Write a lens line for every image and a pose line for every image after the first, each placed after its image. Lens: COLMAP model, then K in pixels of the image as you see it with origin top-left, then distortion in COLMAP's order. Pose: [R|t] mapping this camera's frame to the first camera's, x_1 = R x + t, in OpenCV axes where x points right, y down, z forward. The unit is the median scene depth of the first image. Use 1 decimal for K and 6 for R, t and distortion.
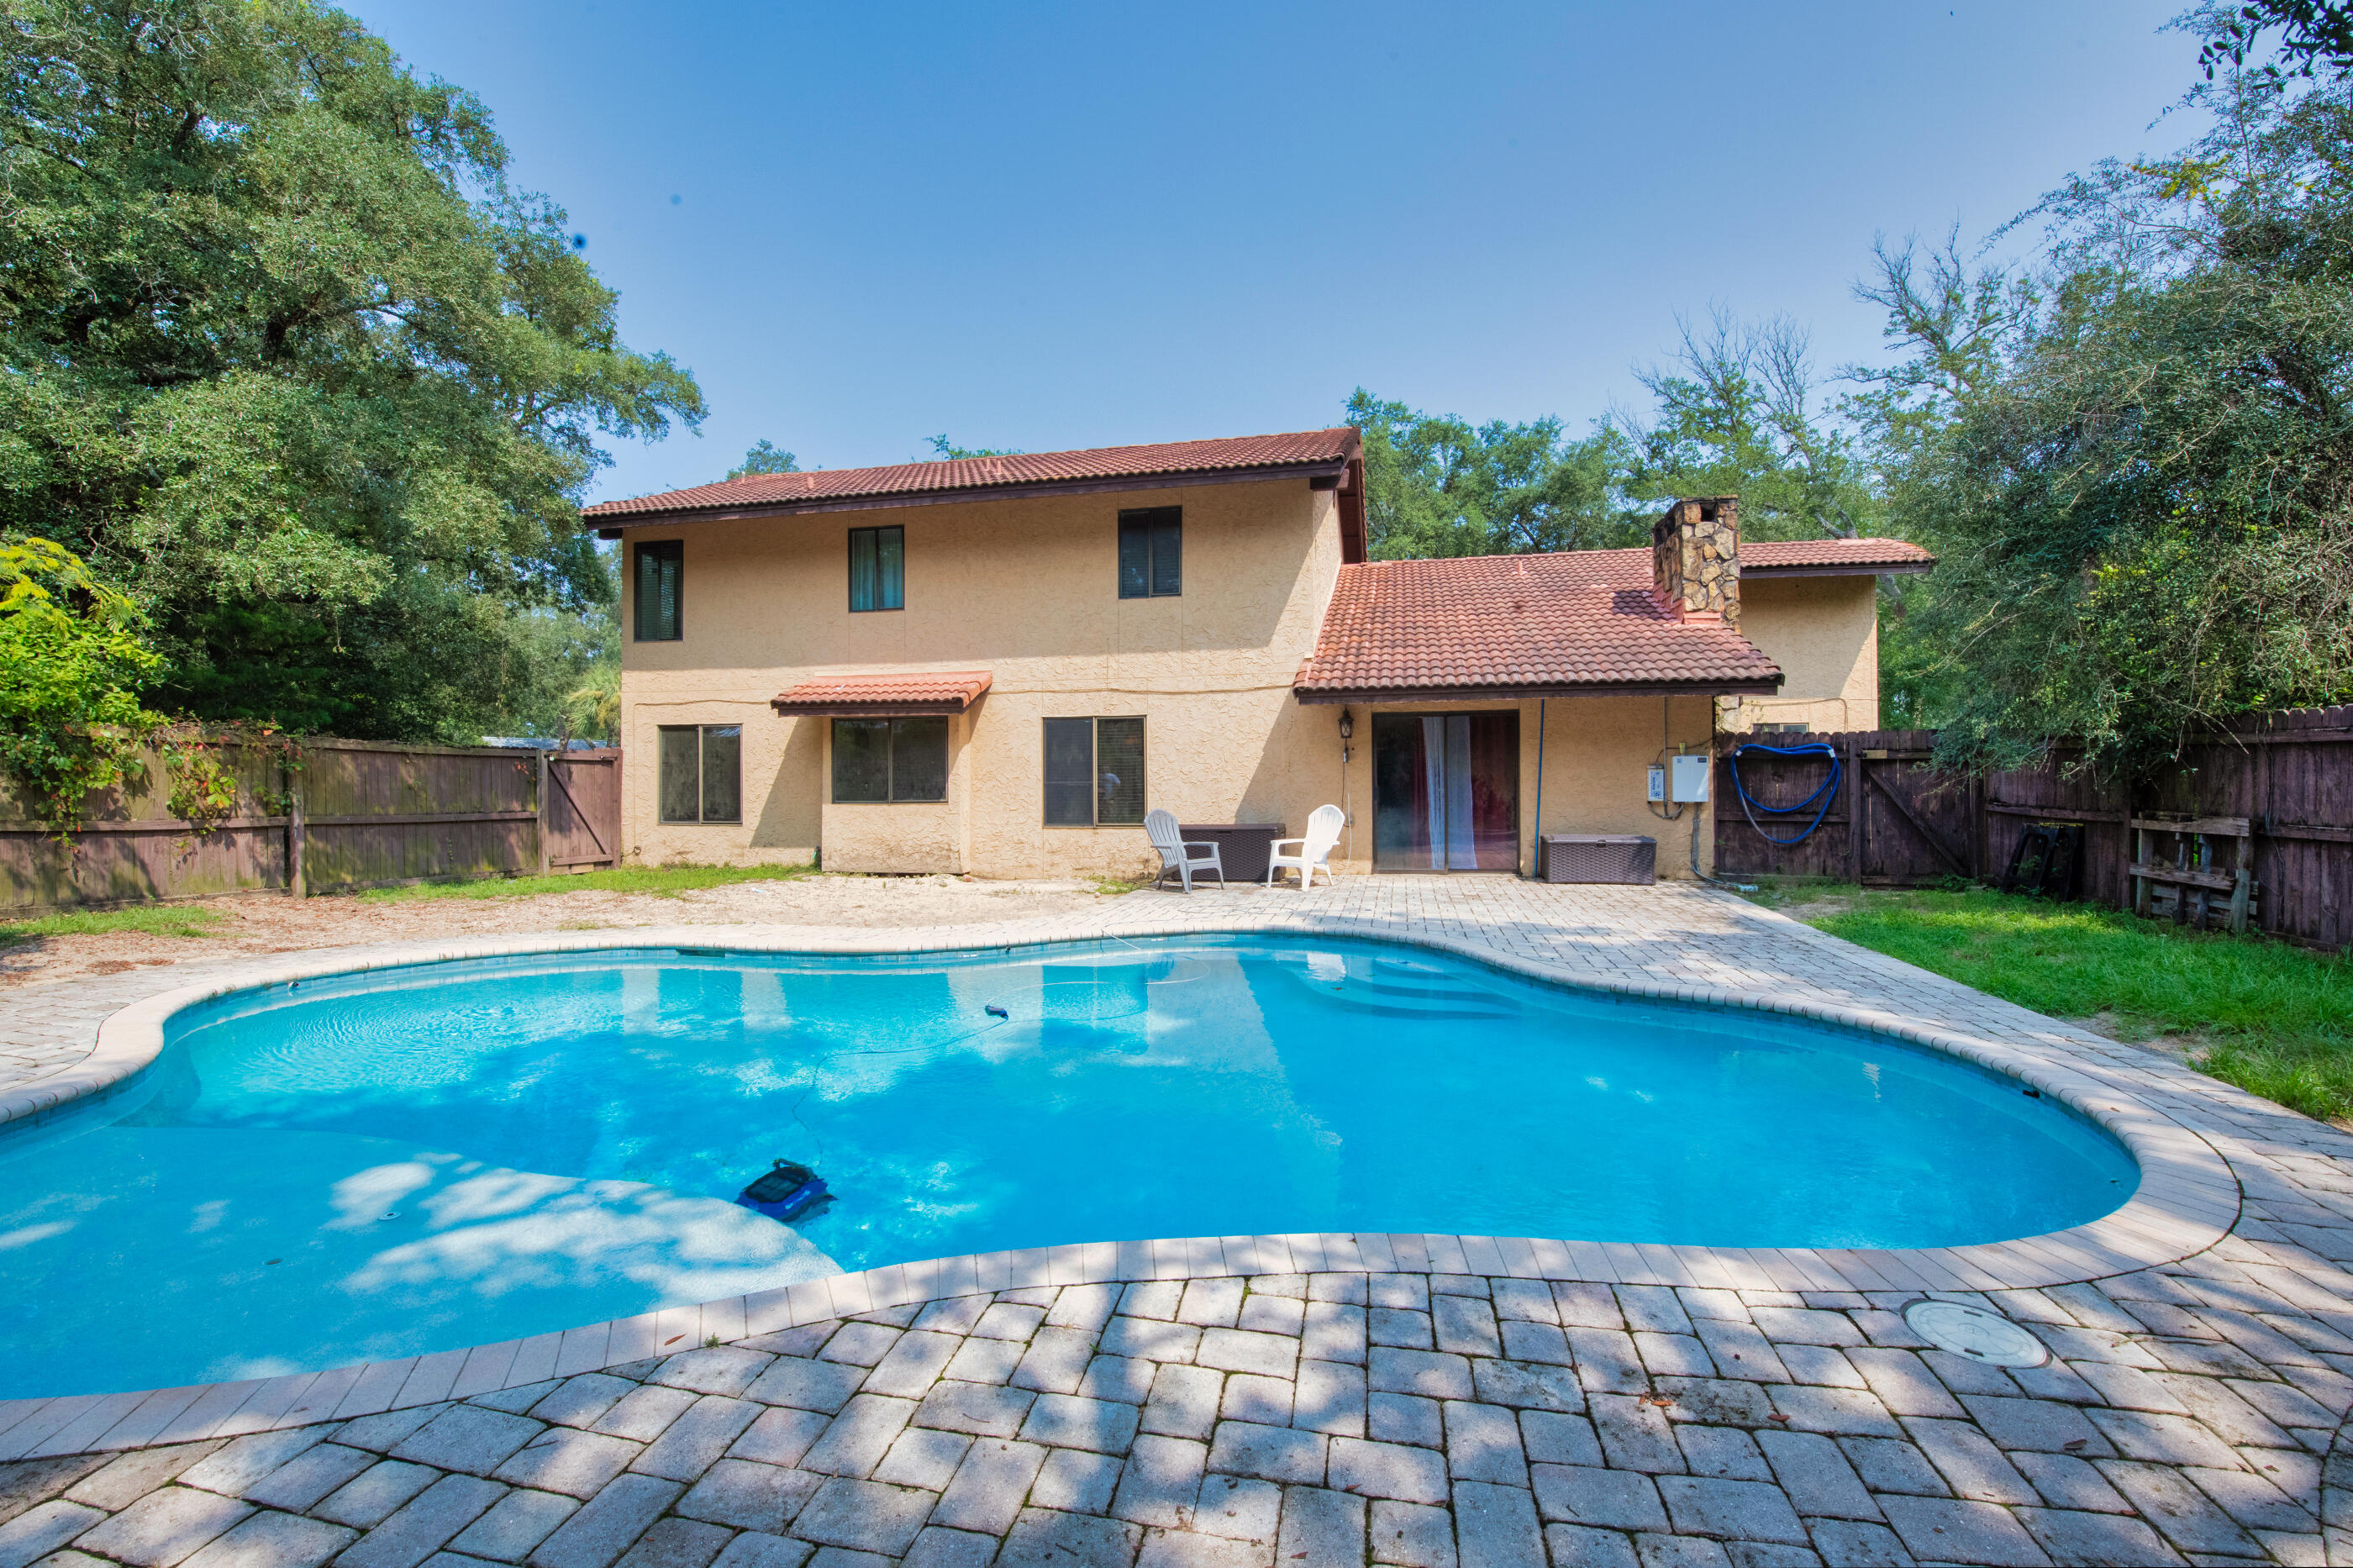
lens RADIAL K [[952.6, 0, 1176.5], [0, 952.6, 784.0], [0, 0, 1]] dist [-0.000020, 0.000141]
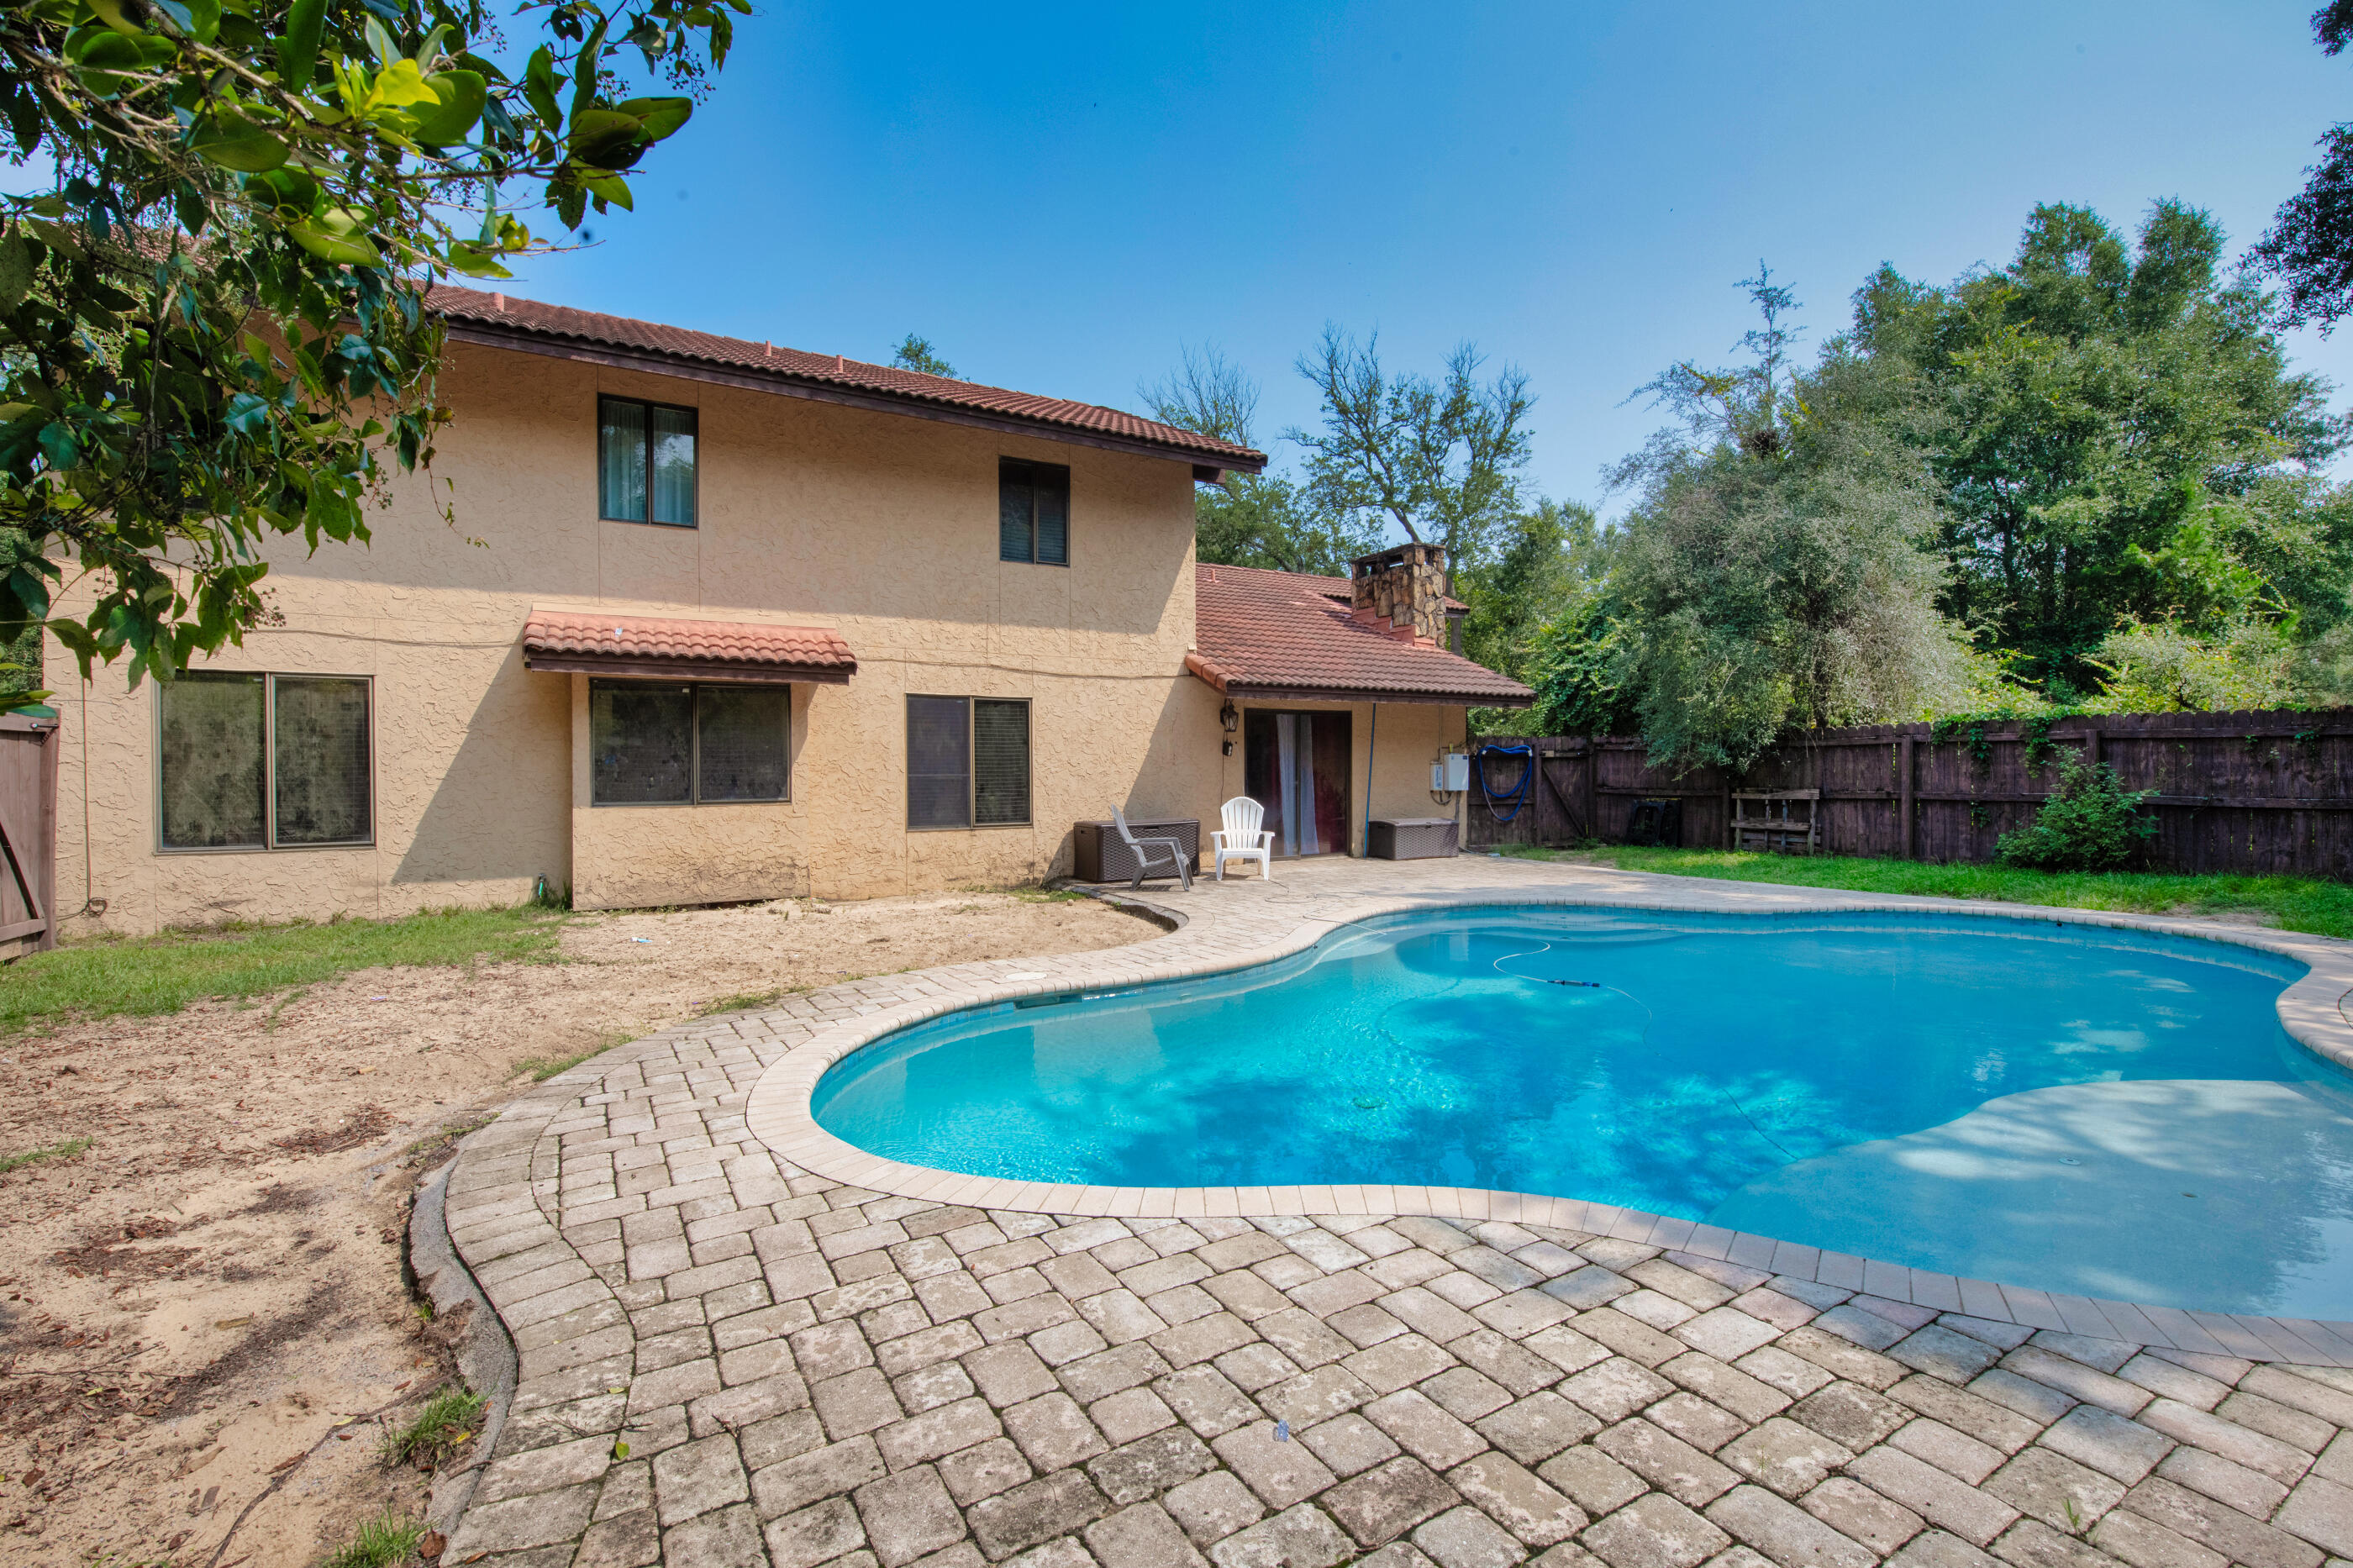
lens RADIAL K [[1034.4, 0, 1176.6], [0, 1034.4, 824.7], [0, 0, 1]] dist [0.041653, -0.000047]
pose [[0.742362, -0.028856, 0.669378, -0.575500], [0.011527, 0.999474, 0.030302, 0.016614], [-0.669900, -0.014779, 0.742304, 0.201001]]
